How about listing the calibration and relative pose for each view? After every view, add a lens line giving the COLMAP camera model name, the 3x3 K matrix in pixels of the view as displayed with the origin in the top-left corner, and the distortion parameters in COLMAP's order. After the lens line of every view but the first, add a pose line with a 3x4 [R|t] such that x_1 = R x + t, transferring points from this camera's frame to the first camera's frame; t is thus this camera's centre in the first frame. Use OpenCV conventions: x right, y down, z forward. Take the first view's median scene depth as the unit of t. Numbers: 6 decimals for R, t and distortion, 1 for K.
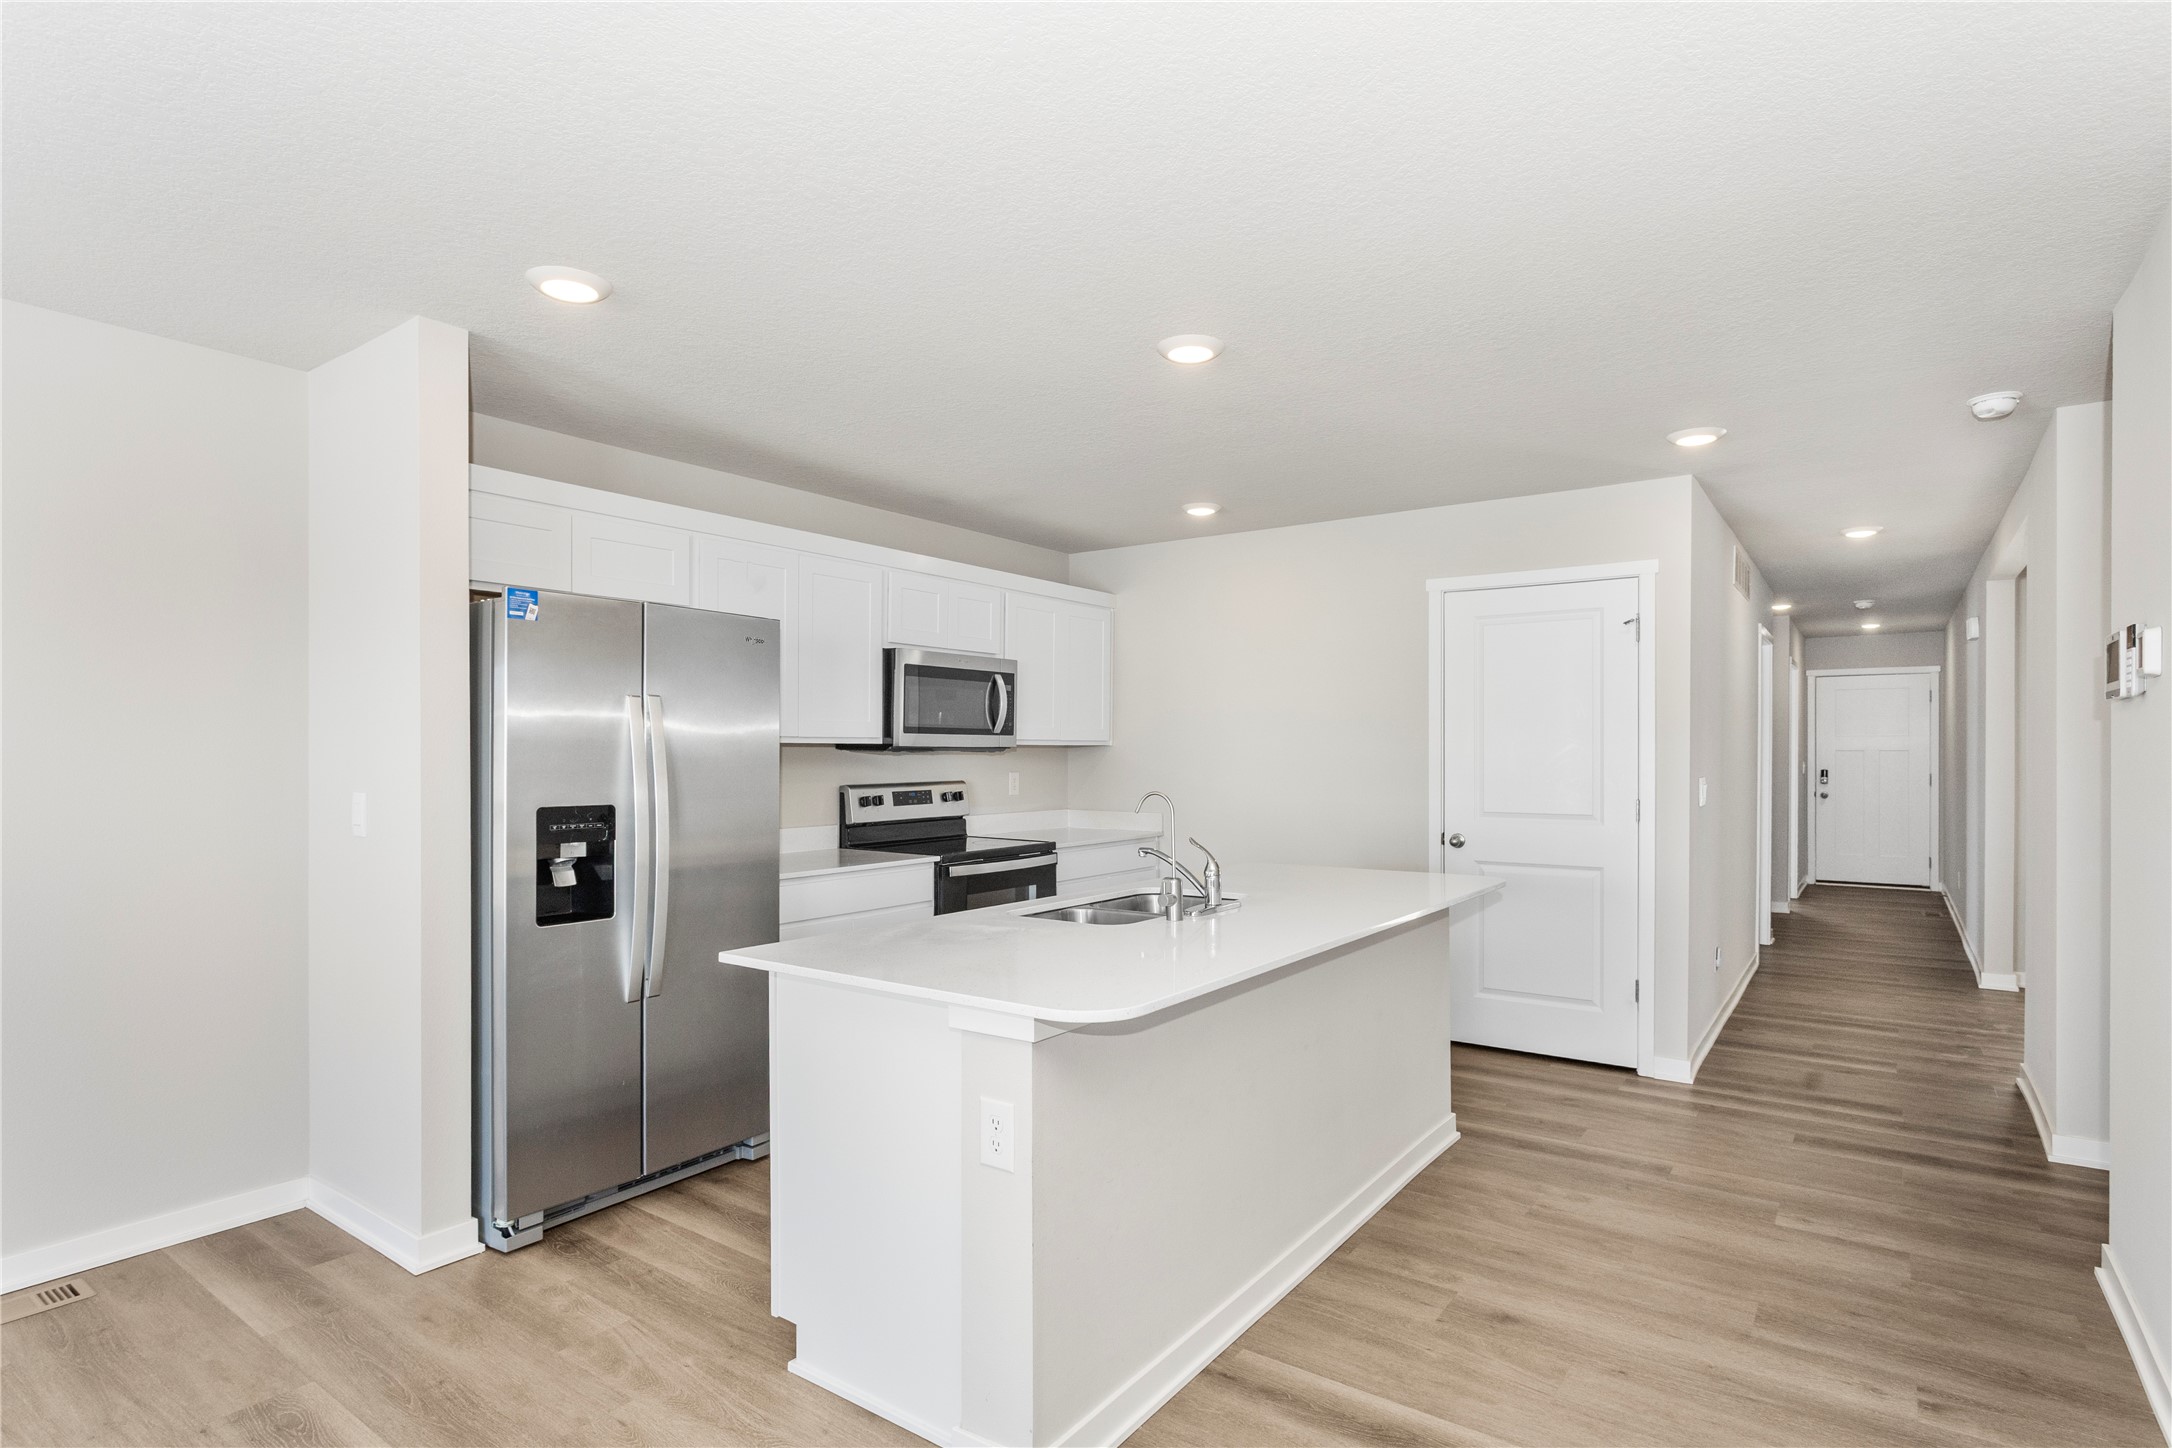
lens RADIAL K [[1074.9, 0, 1106.5], [0, 1074.9, 758.5], [0, 0, 1]] dist [-0.003826, 0.001522]
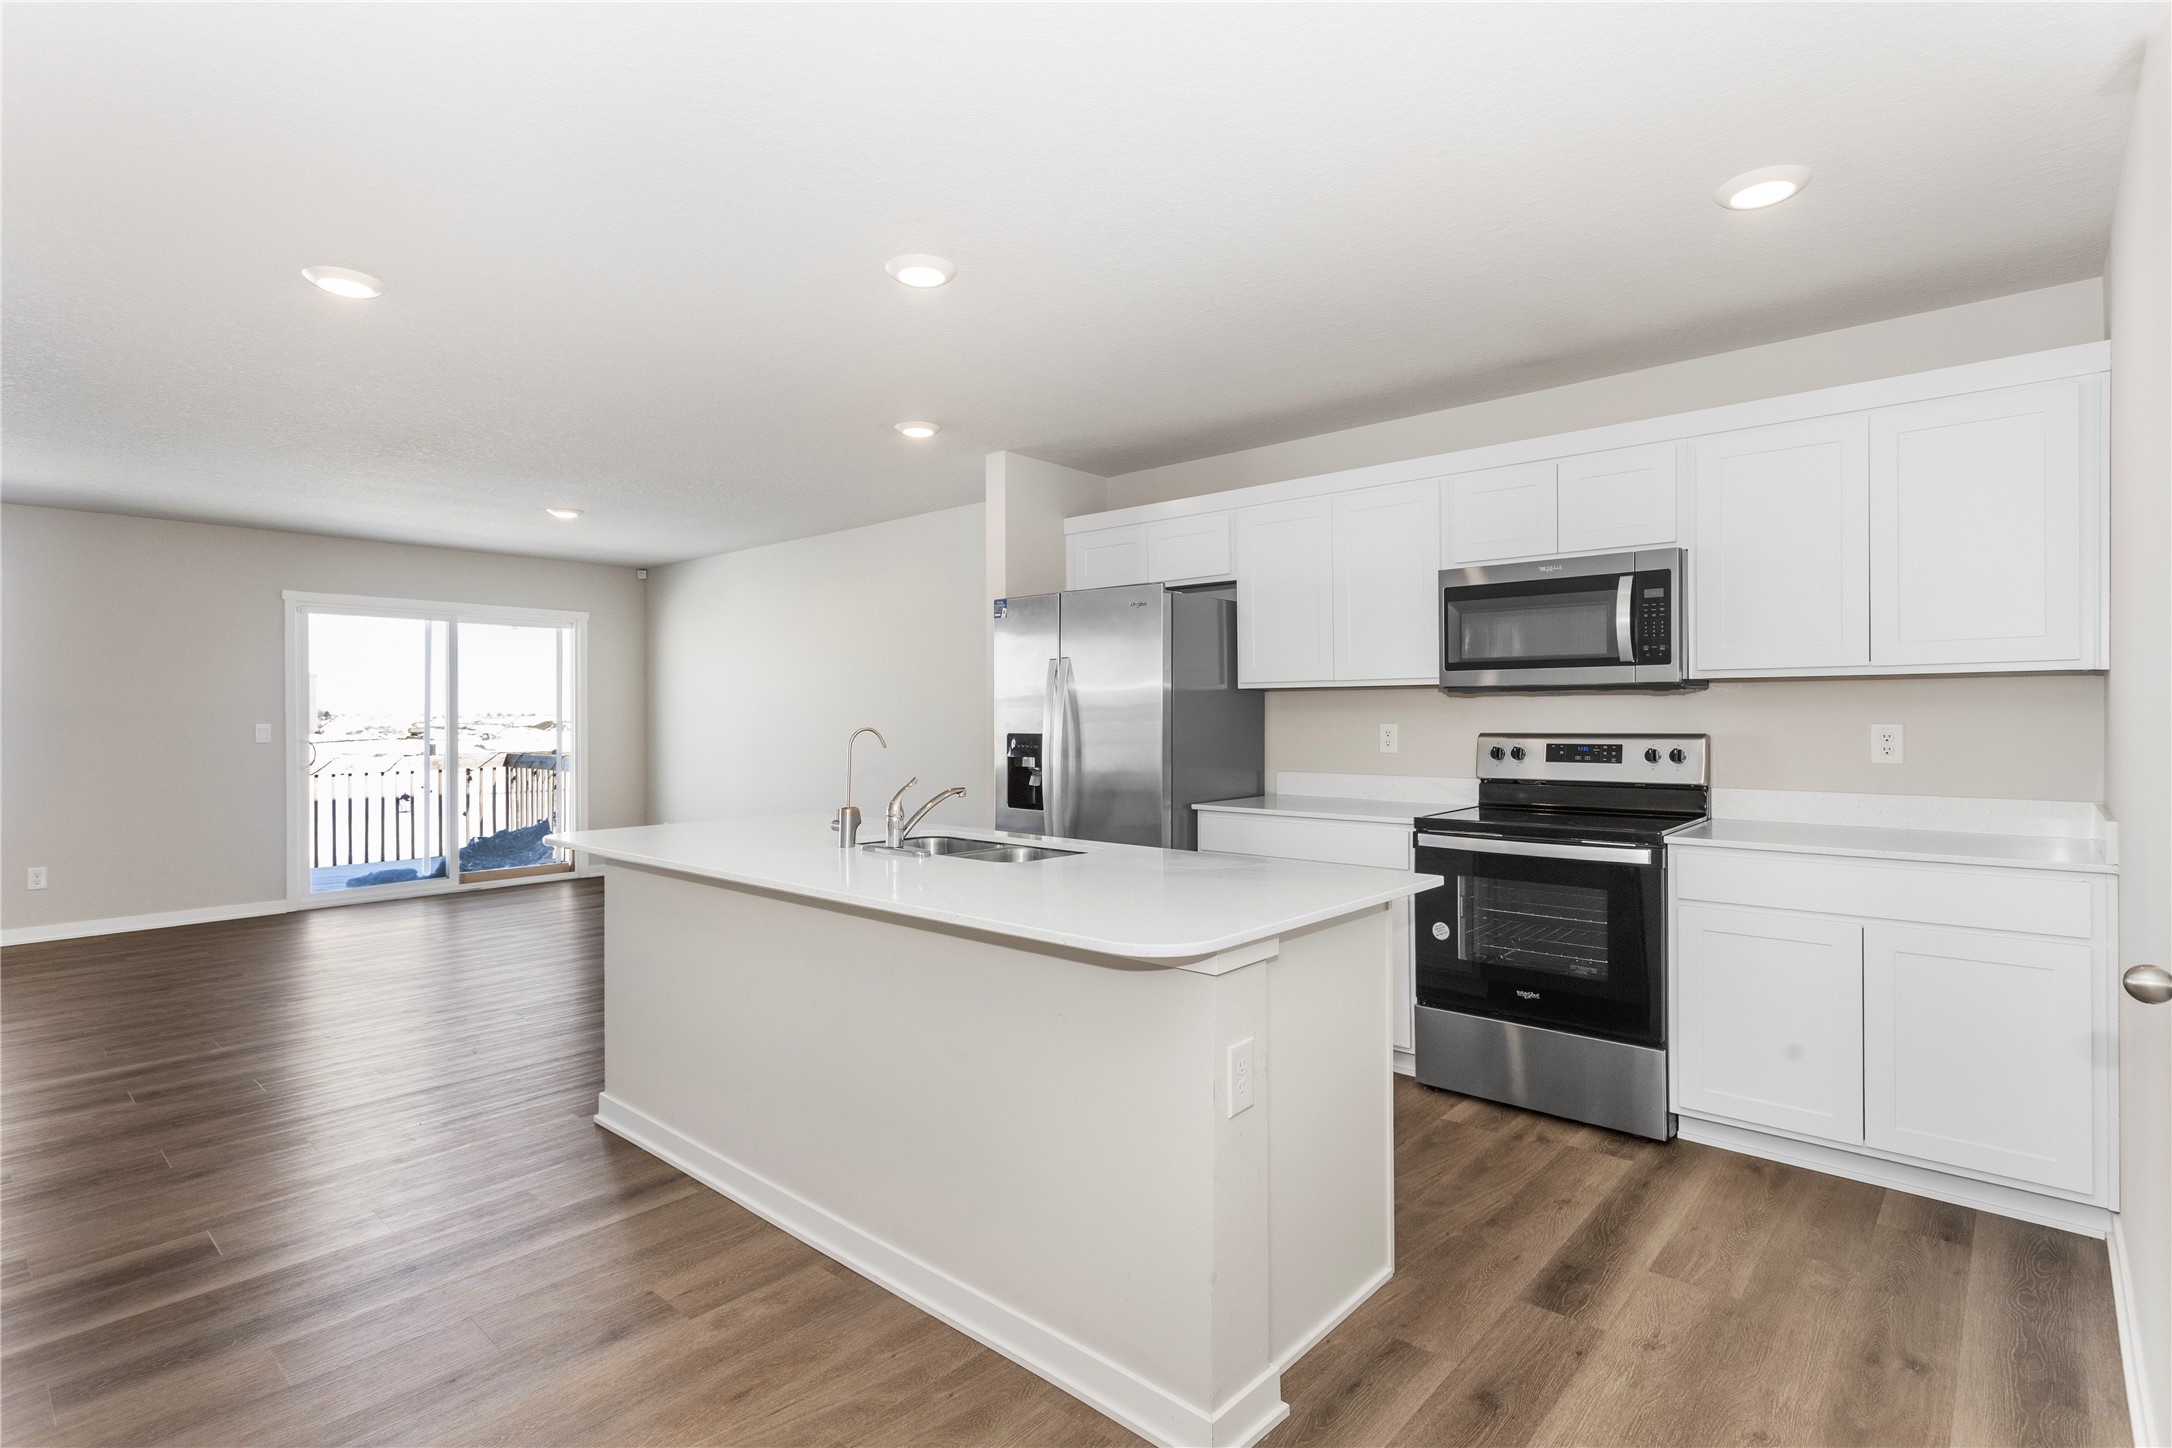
lens RADIAL K [[1043.1, 0, 1062.1], [0, 1043.1, 725.6], [0, 0, 1]] dist [0.004474, 0.001659]
pose [[-0.098941, 0.014480, -0.994988, 0.662869], [-0.000846, 0.999893, 0.014636, 0.007999], [0.995093, 0.002290, -0.098918, 0.815920]]
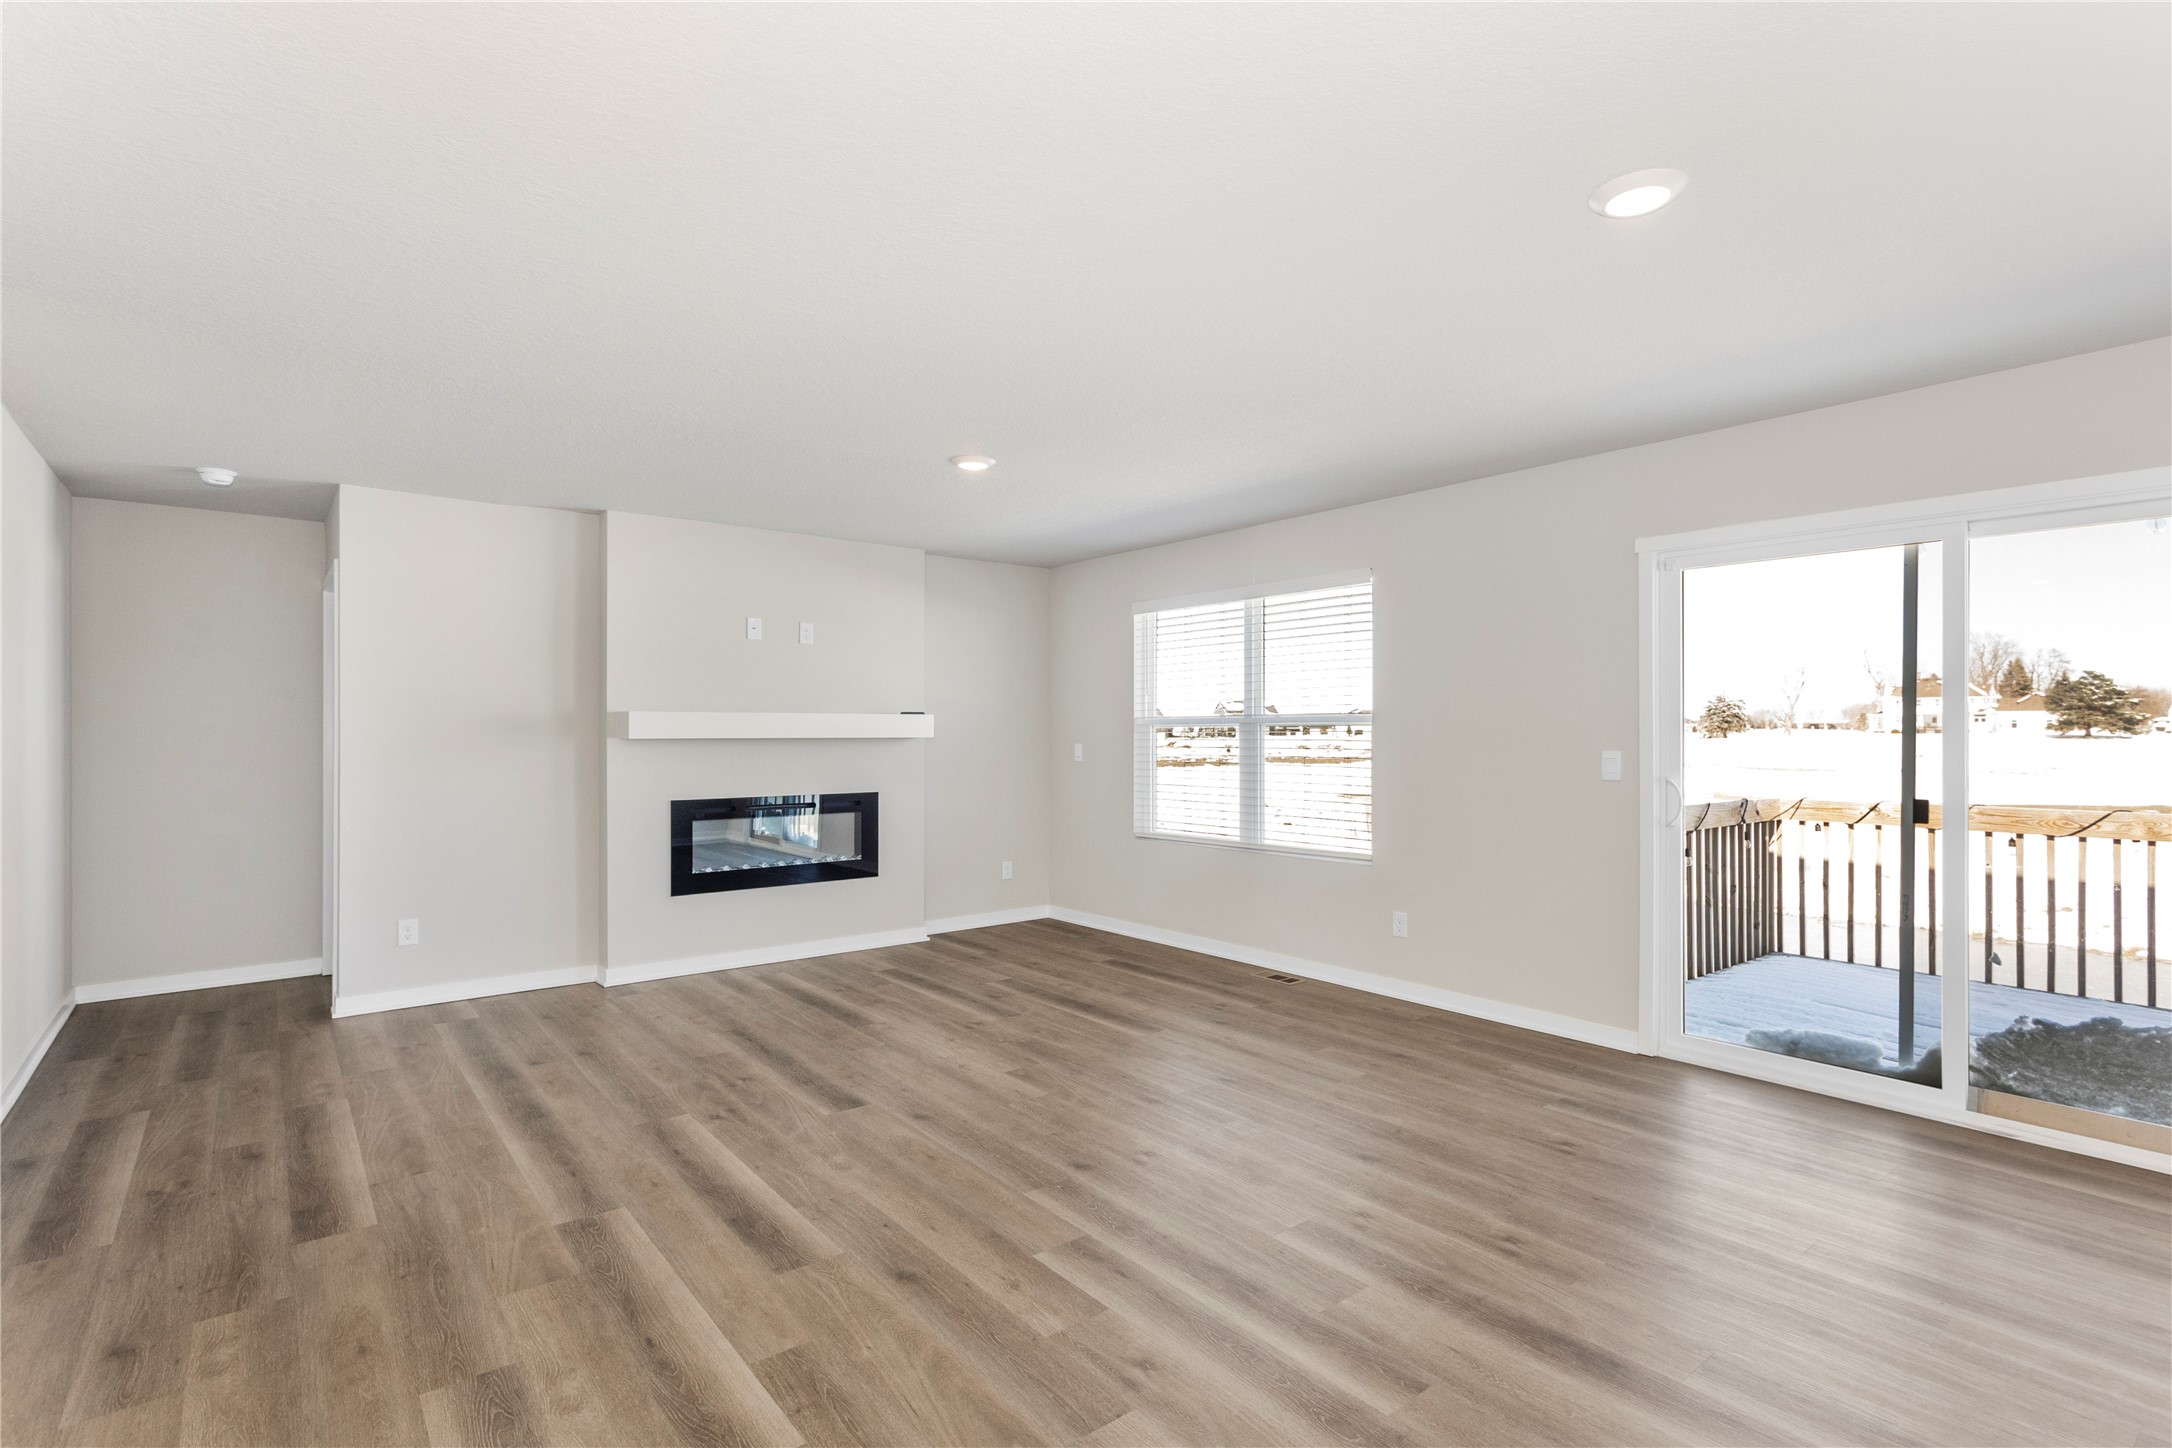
lens RADIAL K [[1043.1, 0, 1092.5], [0, 1043.1, 736.1], [0, 0, 1]] dist [0.004474, 0.001659]
pose [[-0.963098, 0.003122, 0.269131, -0.529766], [0.005775, 0.999942, 0.009065, 0.002536], [-0.269087, 0.010284, -0.963061, 0.596399]]
